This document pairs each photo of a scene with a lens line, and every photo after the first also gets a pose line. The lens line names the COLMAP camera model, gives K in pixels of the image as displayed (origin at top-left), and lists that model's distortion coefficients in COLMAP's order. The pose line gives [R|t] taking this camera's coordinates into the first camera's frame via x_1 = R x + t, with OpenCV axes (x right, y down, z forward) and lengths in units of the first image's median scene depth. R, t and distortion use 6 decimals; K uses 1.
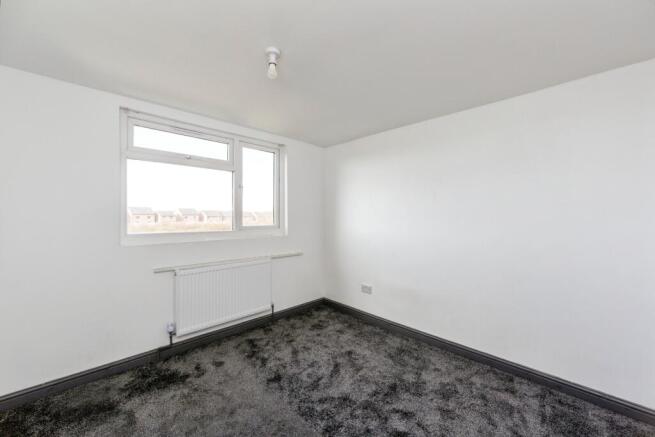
lens RADIAL K [[262.6, 0, 325.2], [0, 262.6, 214.0], [0, 0, 1]] dist [-0.000230, -0.000083]
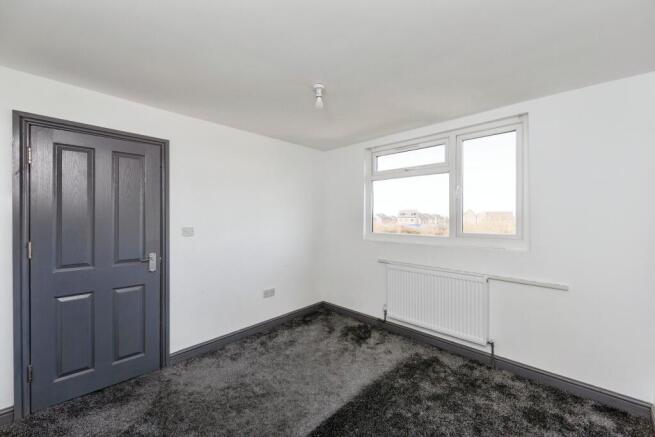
lens RADIAL K [[262.6, 0, 325.2], [0, 262.6, 214.0], [0, 0, 1]] dist [-0.000230, -0.000083]
pose [[0.009897, -0.014906, -0.999840, 0.620819], [0.005550, 0.999874, -0.014852, -0.004677], [0.999936, -0.005402, 0.009978, 0.618039]]
